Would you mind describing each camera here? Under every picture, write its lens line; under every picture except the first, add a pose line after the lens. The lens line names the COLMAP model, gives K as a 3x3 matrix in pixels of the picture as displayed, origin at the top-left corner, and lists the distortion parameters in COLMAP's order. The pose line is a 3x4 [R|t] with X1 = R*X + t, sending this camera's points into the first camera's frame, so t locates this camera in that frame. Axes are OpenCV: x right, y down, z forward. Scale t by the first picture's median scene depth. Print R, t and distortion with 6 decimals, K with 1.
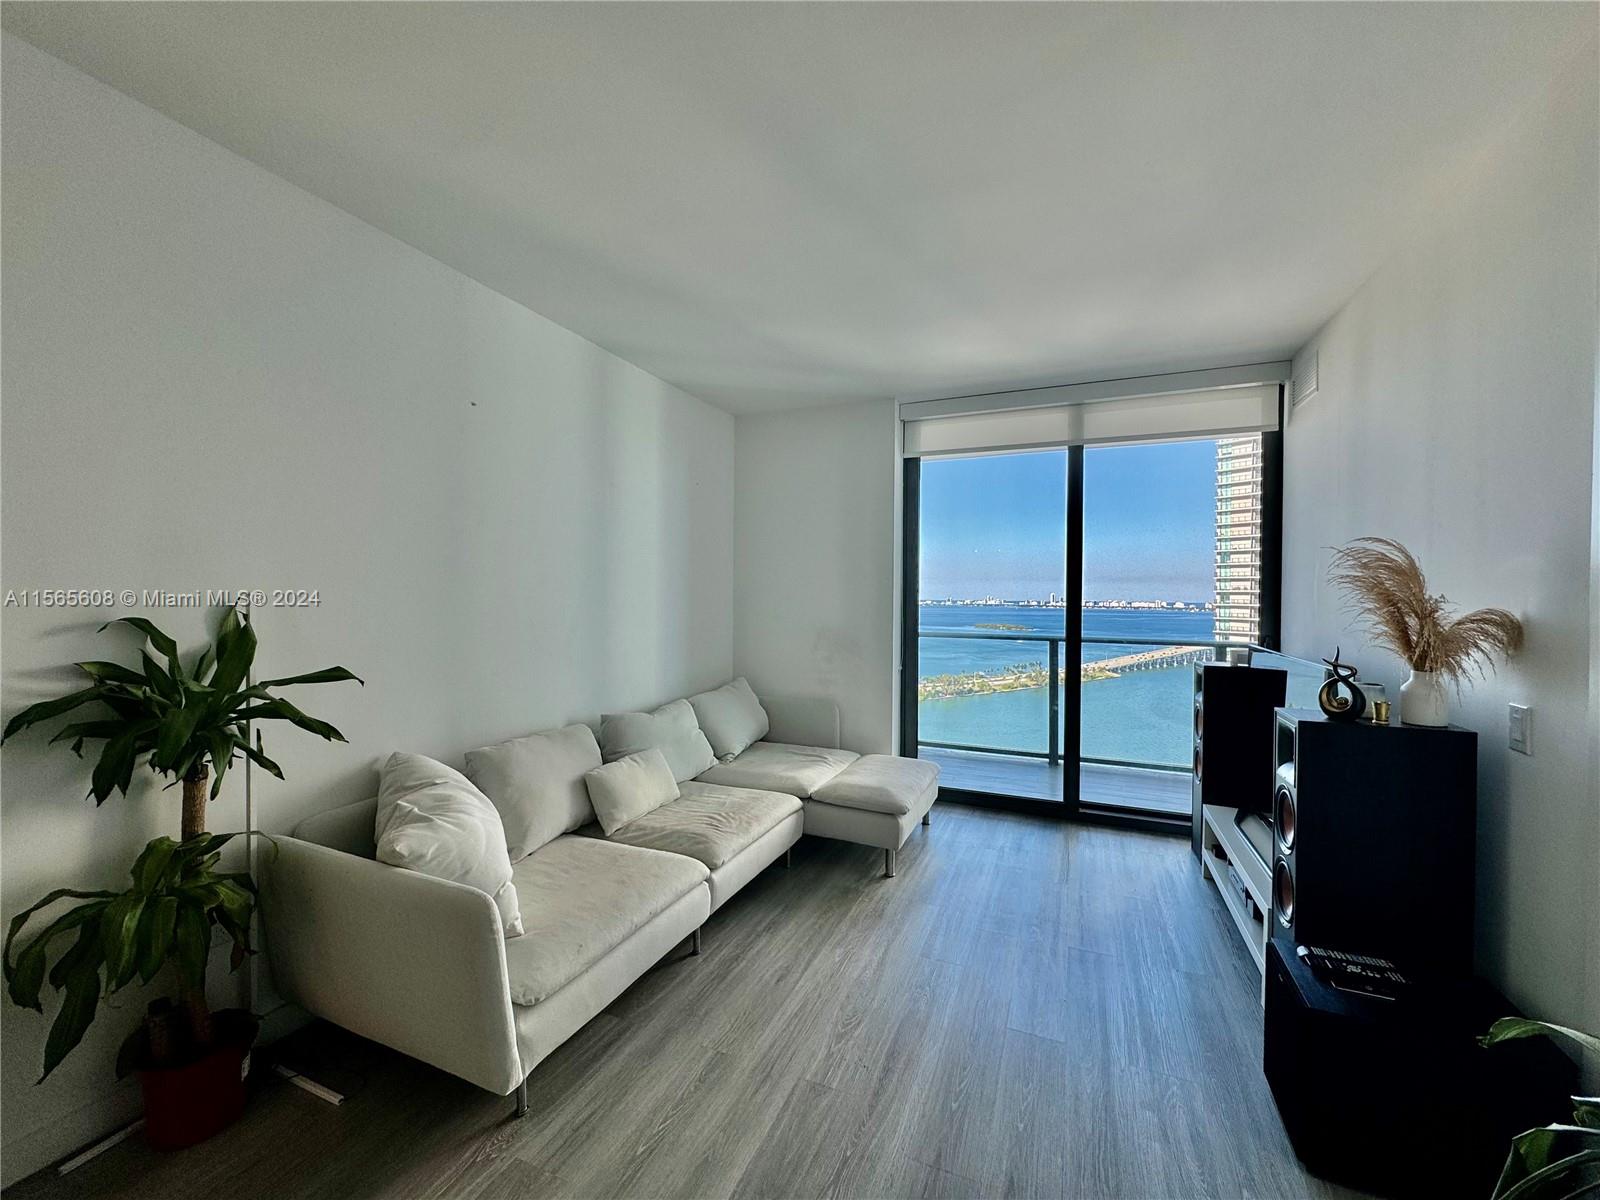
lens RADIAL K [[638.5, 0, 799.8], [0, 638.5, 601.6], [0, 0, 1]] dist [-0.003418, 0.000573]
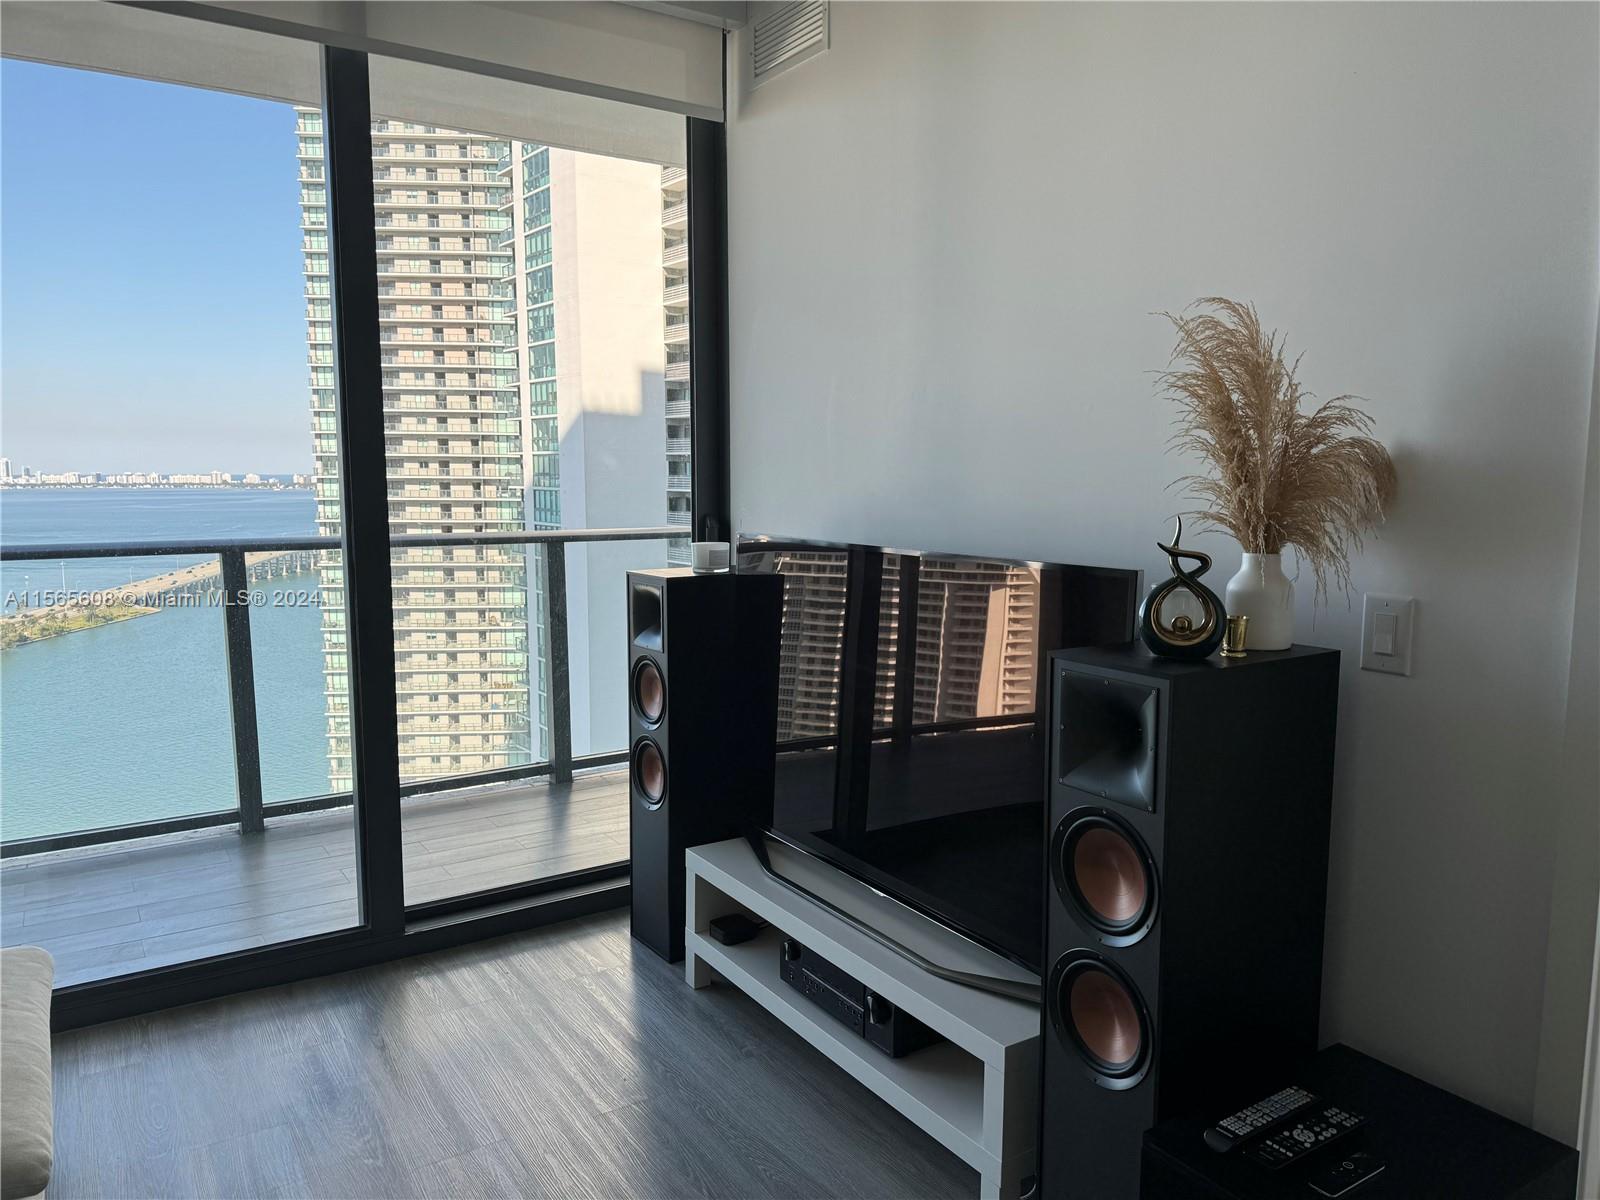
lens RADIAL K [[1118.5, 0, 803.7], [0, 1118.5, 607.7], [0, 0, 1]] dist [0.087145, -0.127970]
pose [[0.550989, -0.110066, 0.827222, -0.033412], [0.012036, 0.992209, 0.124001, 0.016332], [-0.834426, -0.058367, 0.548021, 0.429550]]
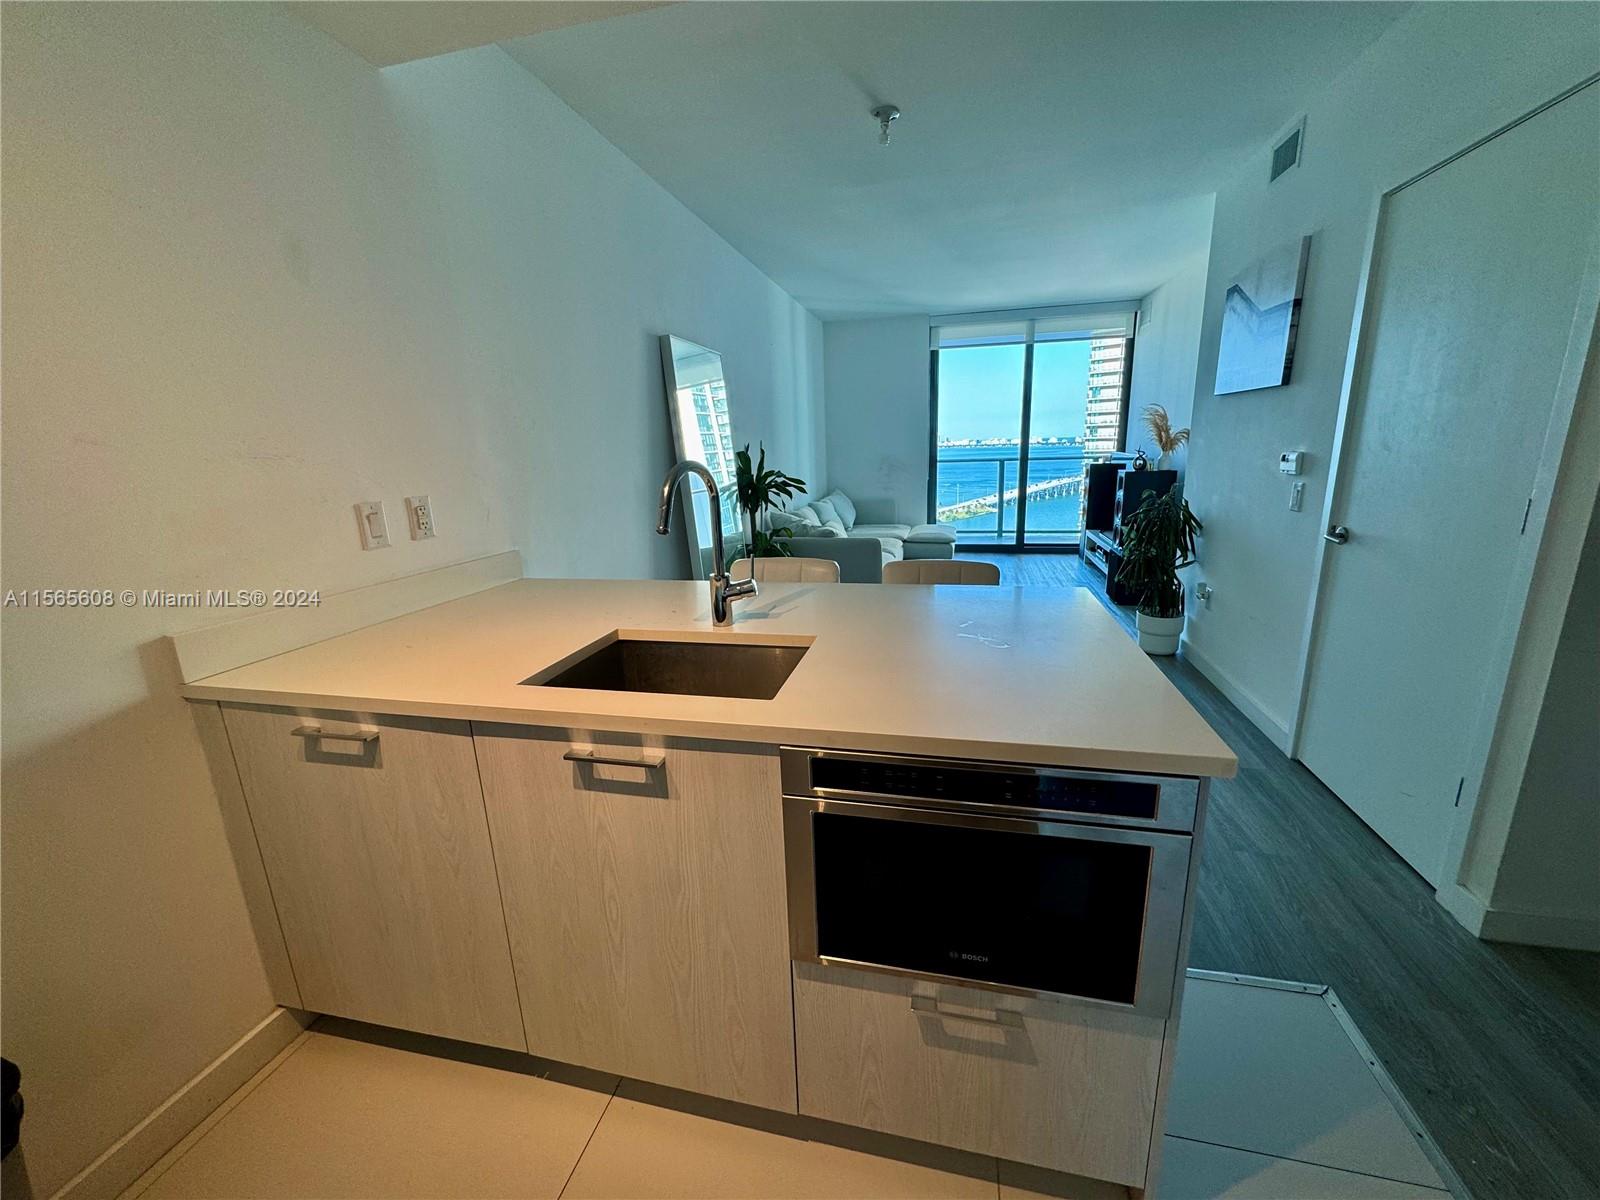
lens RADIAL K [[638.5, 0, 799.8], [0, 638.5, 601.6], [0, 0, 1]] dist [-0.003418, 0.000573]
pose [[0.984733, -0.081843, 0.153630, -0.632265], [0.044345, 0.971404, 0.233256, 0.011220], [-0.168327, -0.222882, 0.960203, -0.902888]]
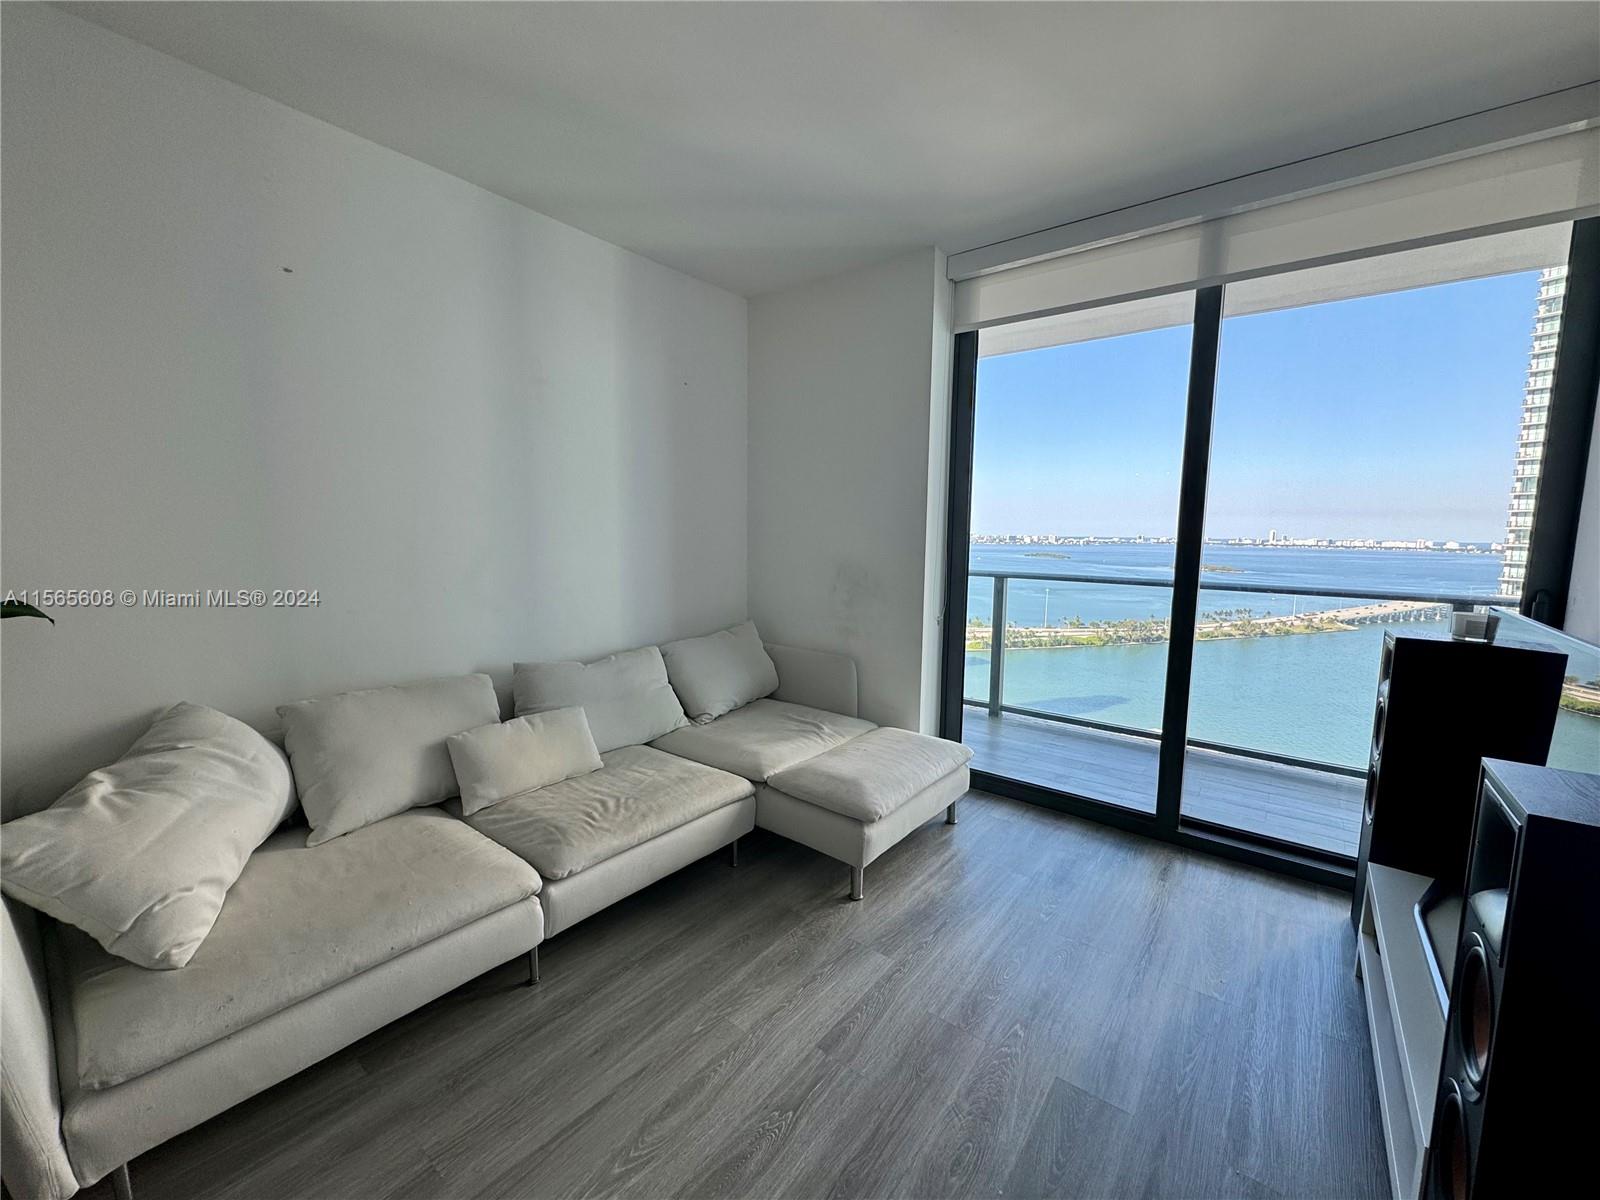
lens RADIAL K [[638.5, 0, 799.8], [0, 638.5, 601.6], [0, 0, 1]] dist [-0.003418, 0.000573]
pose [[0.966644, 0.032169, -0.254097, 0.245889], [-0.006526, 0.994853, 0.101121, 0.010685], [0.256042, -0.096090, 0.961878, 0.289067]]
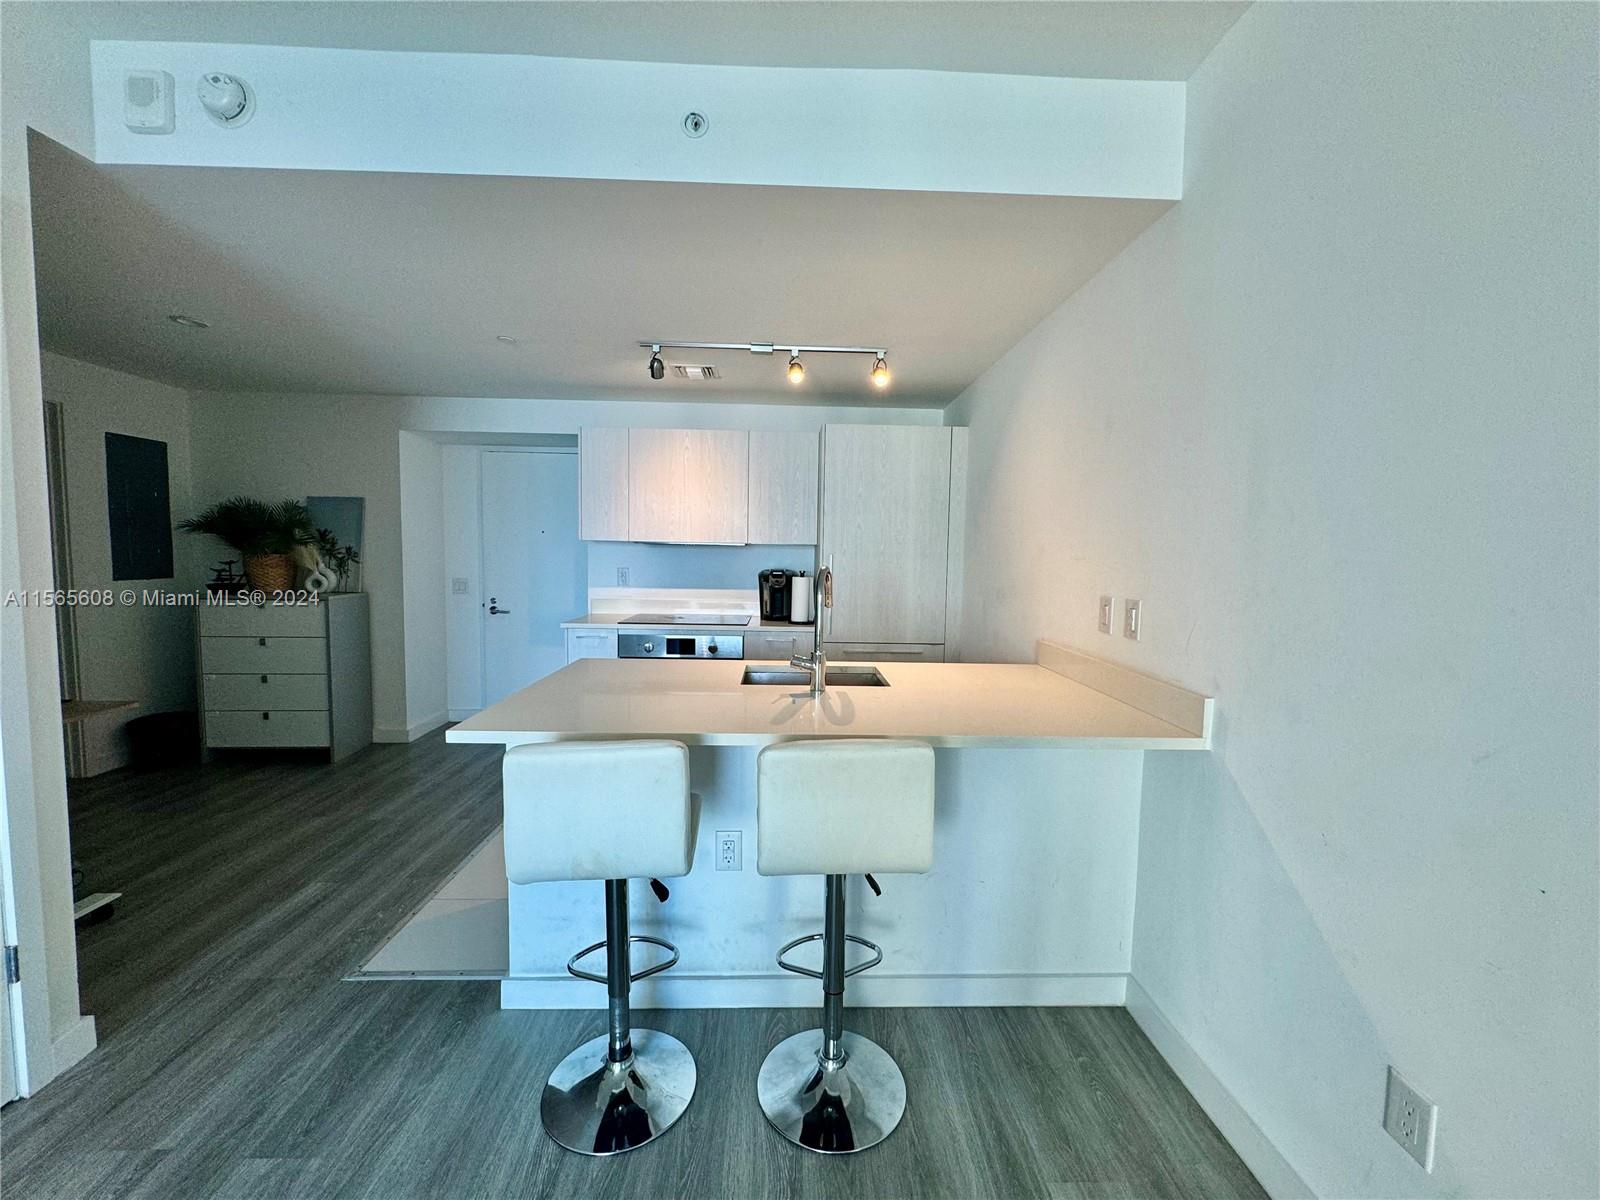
lens RADIAL K [[638.5, 0, 799.8], [0, 638.5, 601.6], [0, 0, 1]] dist [-0.003418, 0.000573]
pose [[-0.905580, 0.007419, -0.424111, -0.335773], [-0.029163, 0.996392, 0.079700, 0.001736], [0.423173, 0.084543, -0.902096, 0.115612]]
